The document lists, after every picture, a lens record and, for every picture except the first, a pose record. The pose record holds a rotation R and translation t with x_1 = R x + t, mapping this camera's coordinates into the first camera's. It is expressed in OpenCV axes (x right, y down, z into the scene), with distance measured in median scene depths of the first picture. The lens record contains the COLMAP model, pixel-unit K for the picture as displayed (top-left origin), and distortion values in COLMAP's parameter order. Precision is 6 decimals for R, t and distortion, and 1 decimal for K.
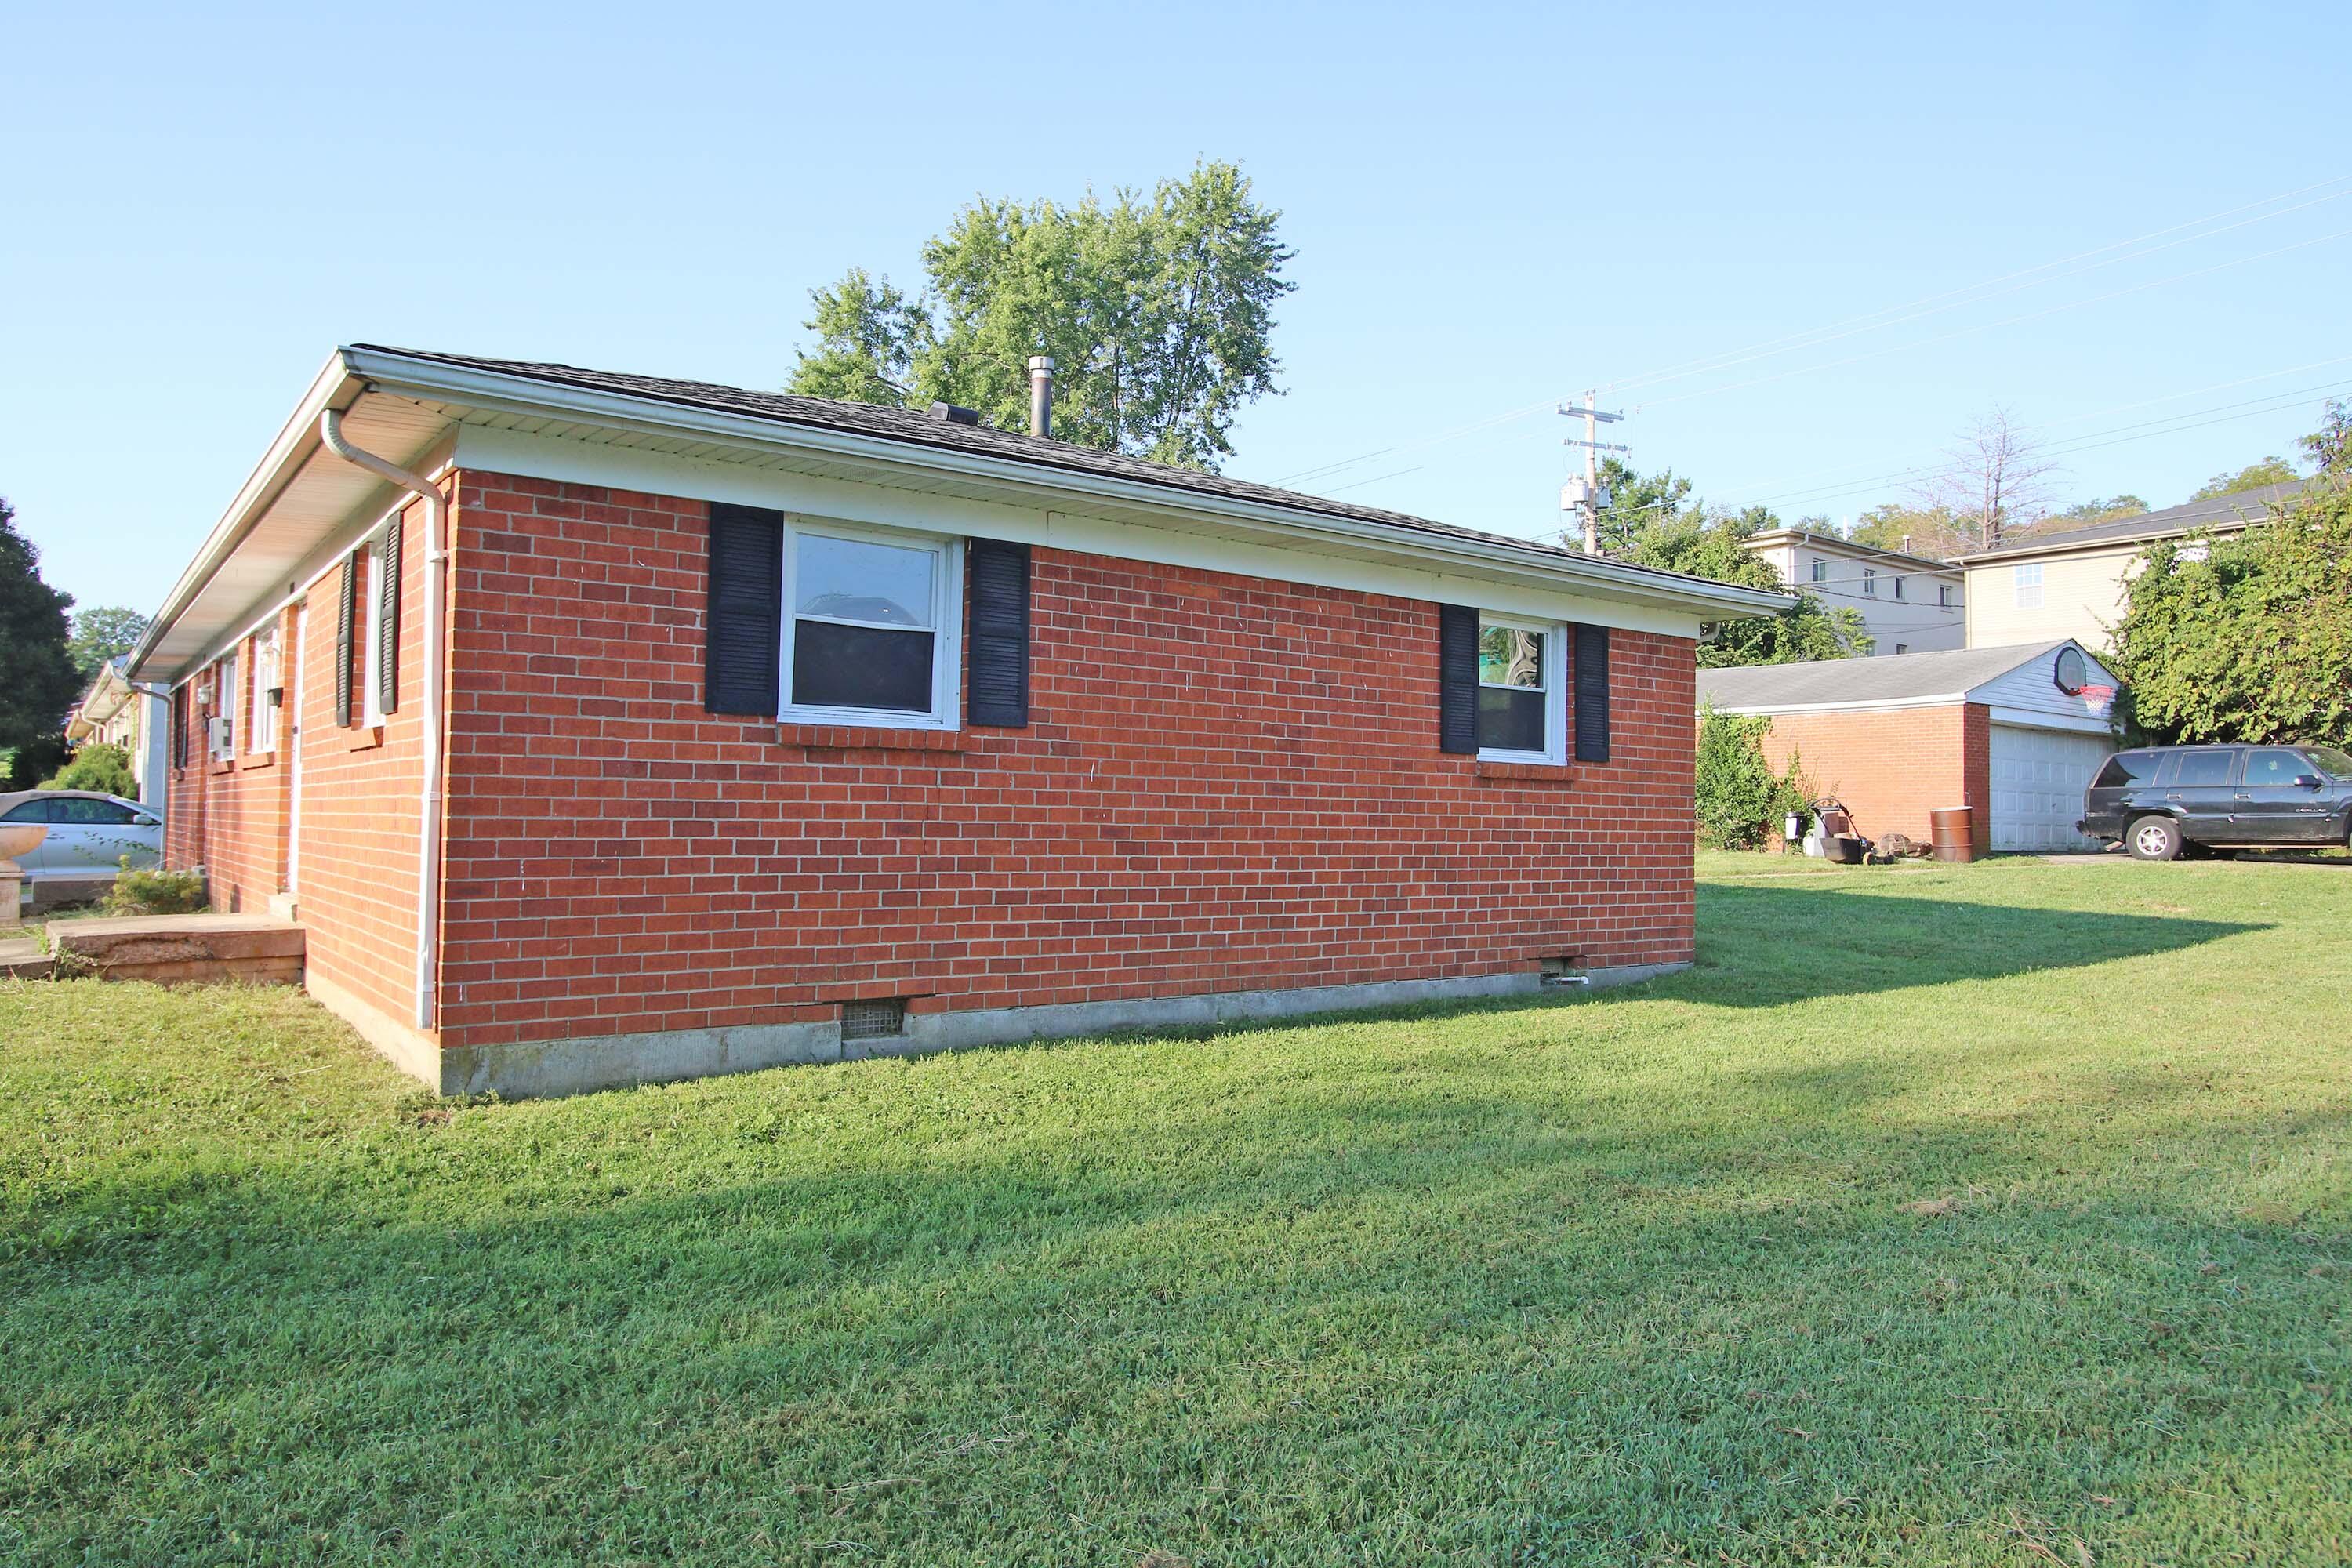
lens RADIAL K [[1524.3, 0, 1169.6], [0, 1524.3, 773.6], [0, 0, 1]] dist [-0.012104, 0.005591]
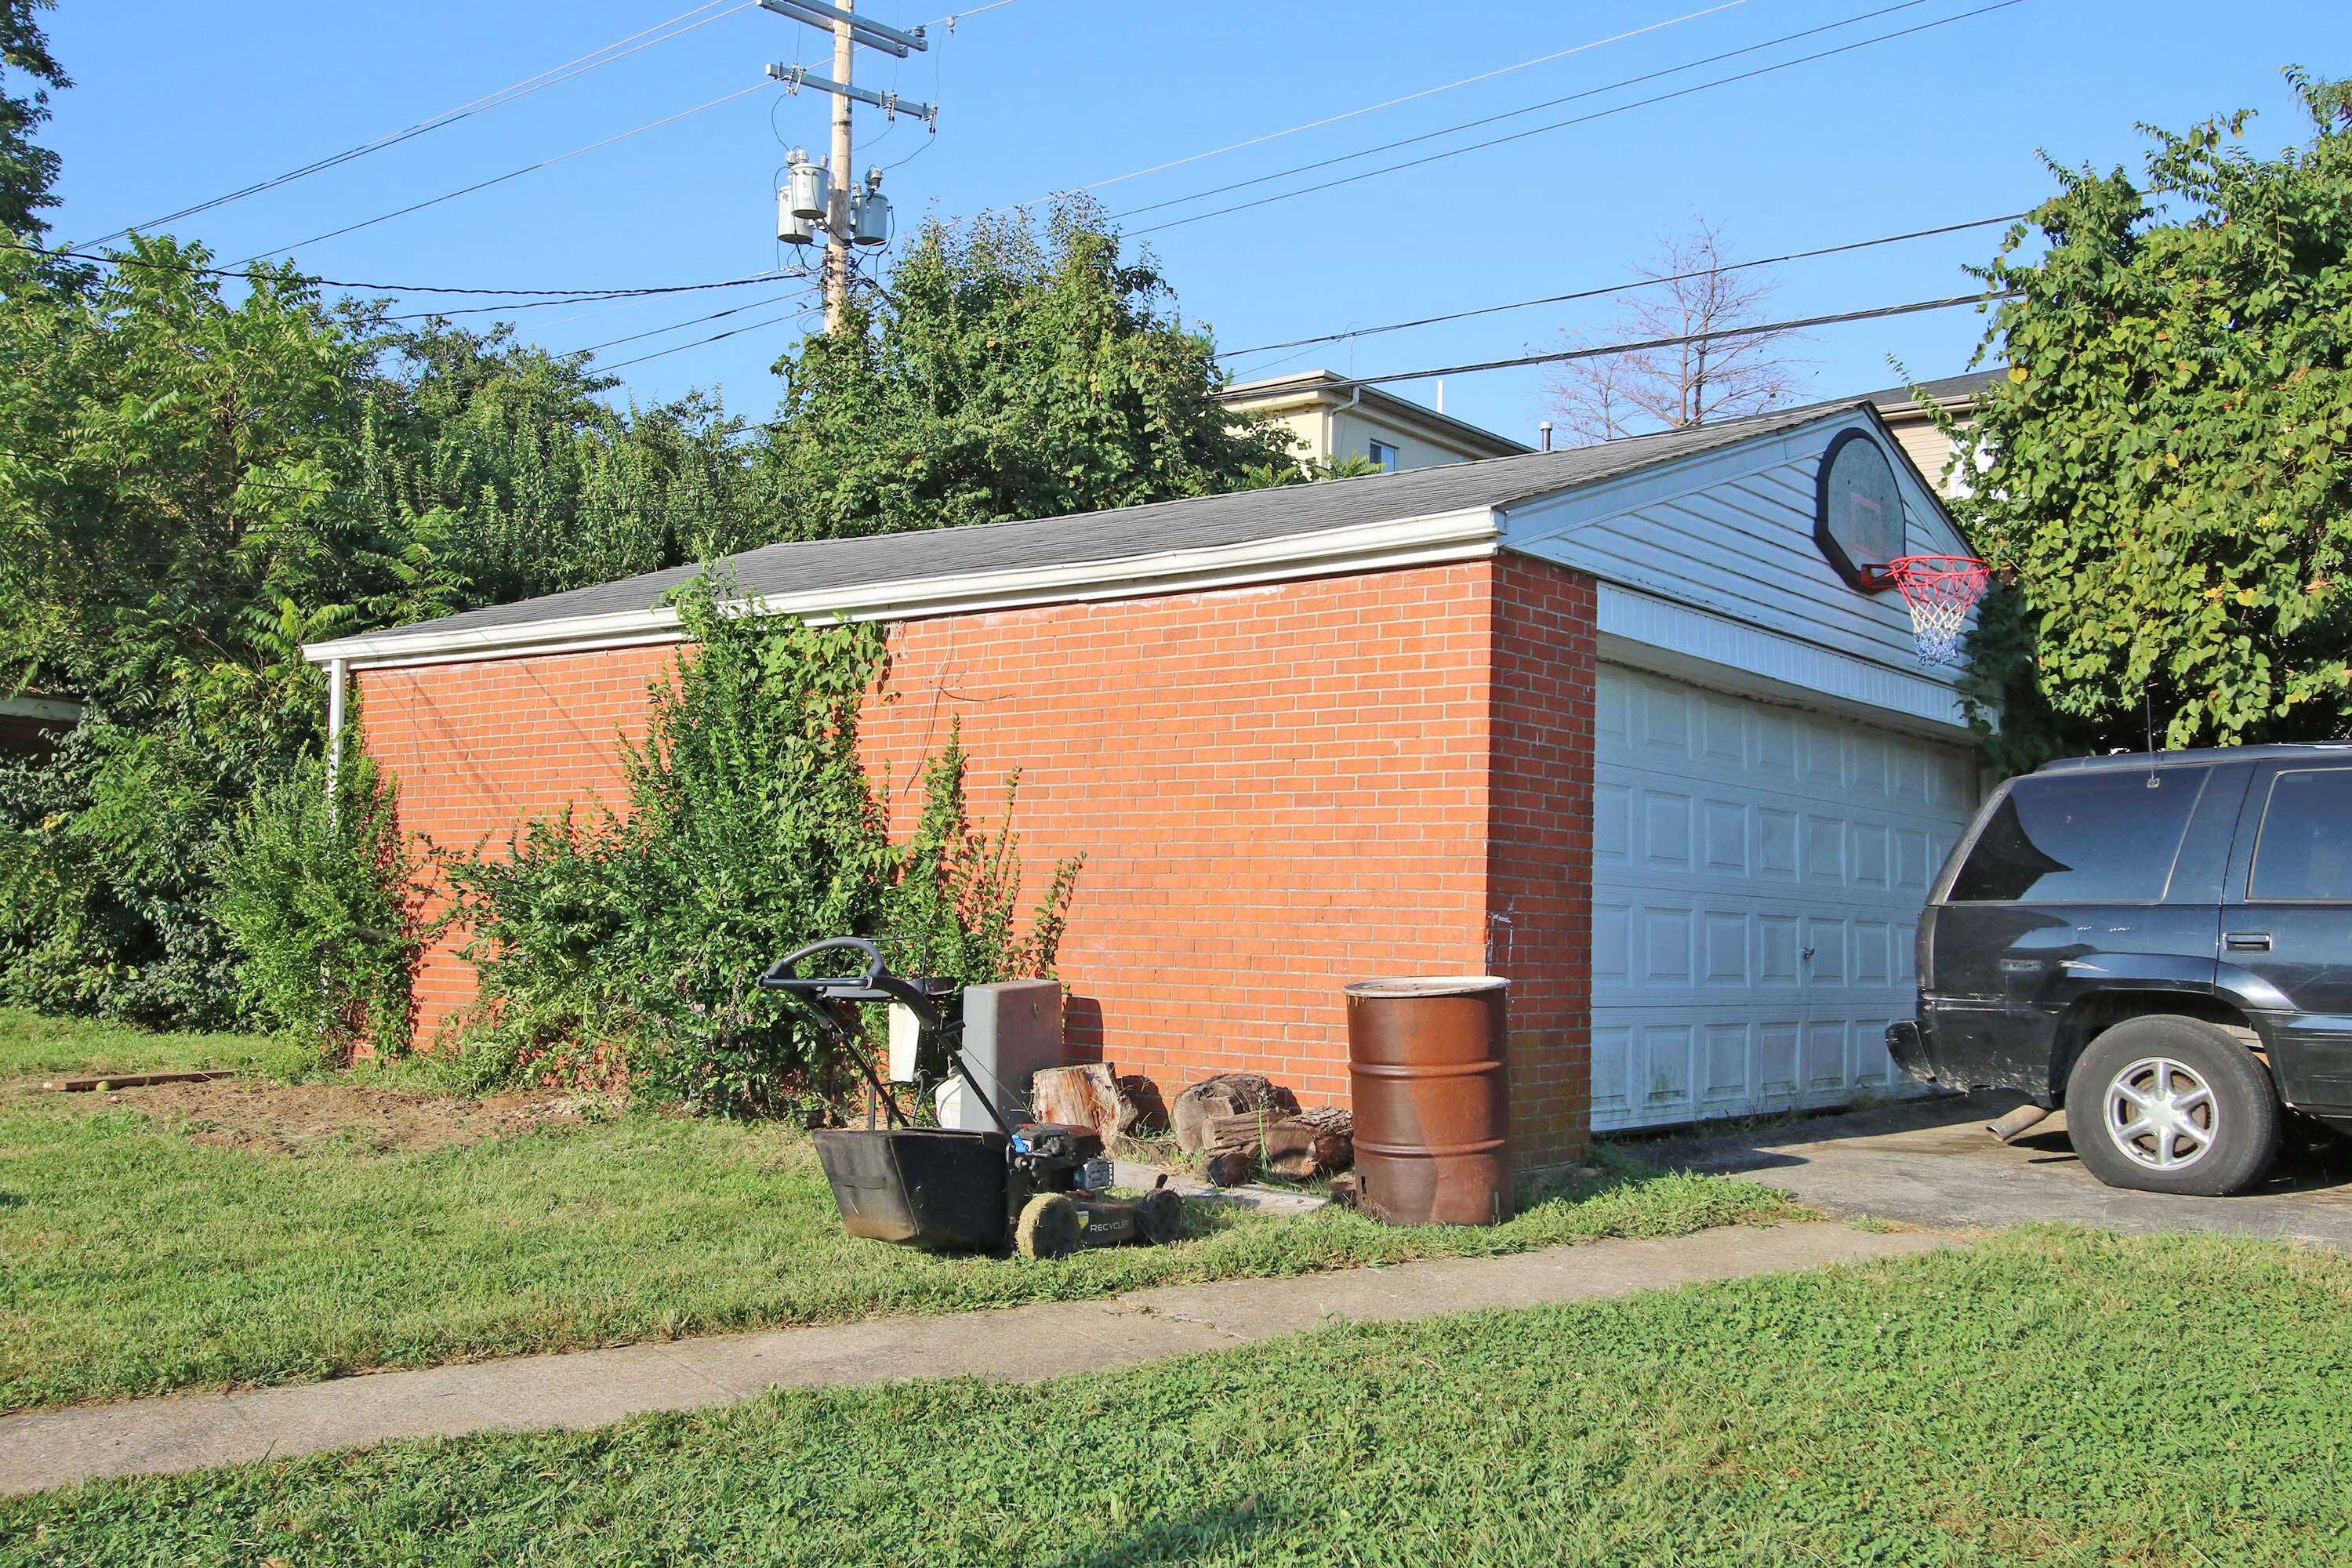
lens RADIAL K [[2216.4, 0, 1176.0], [0, 2216.4, 784.0], [0, 0, 1]] dist [0.004495, 0.001389]
pose [[0.965471, 0.025297, 0.259278, 0.345688], [-0.017279, 0.999301, -0.033154, 0.003515], [-0.259935, 0.027529, 0.965234, 0.606090]]
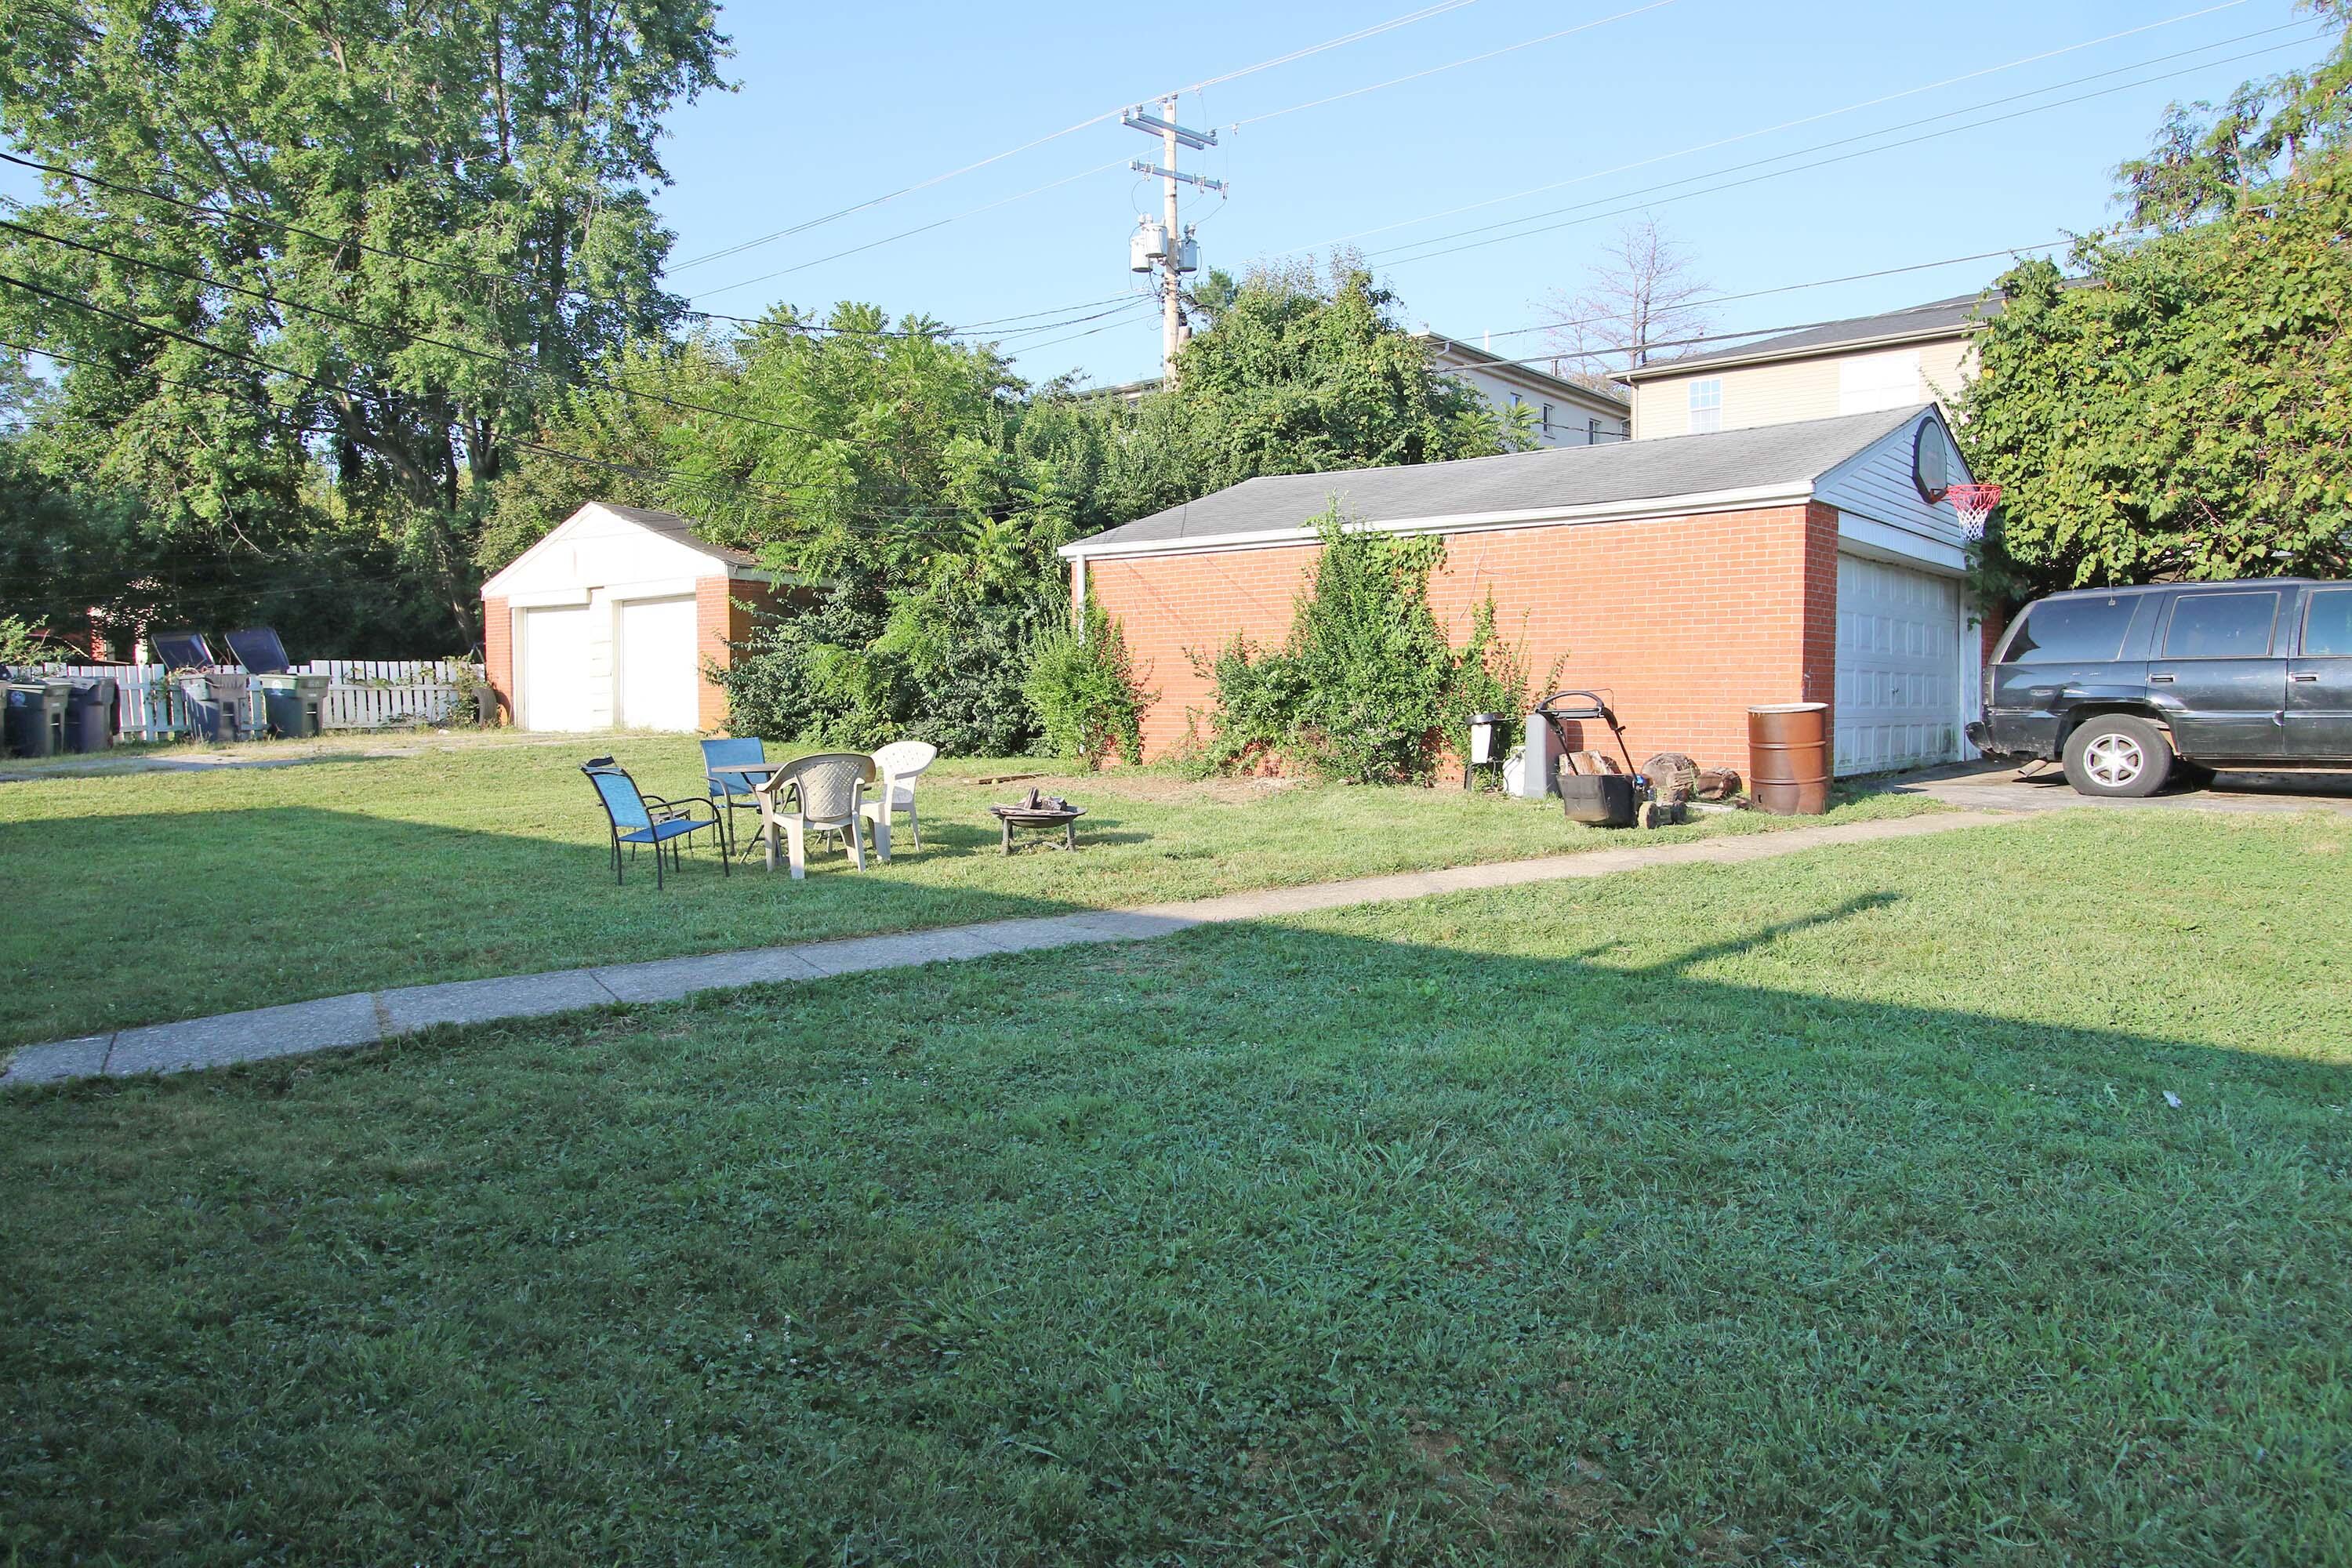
lens RADIAL K [[1524.3, 0, 1169.6], [0, 1524.3, 773.6], [0, 0, 1]] dist [-0.012104, 0.005591]
pose [[0.971871, -0.028108, 0.233830, 0.172061], [0.008671, 0.996450, 0.083740, 0.000535], [-0.235354, -0.079357, 0.968665, 0.493450]]
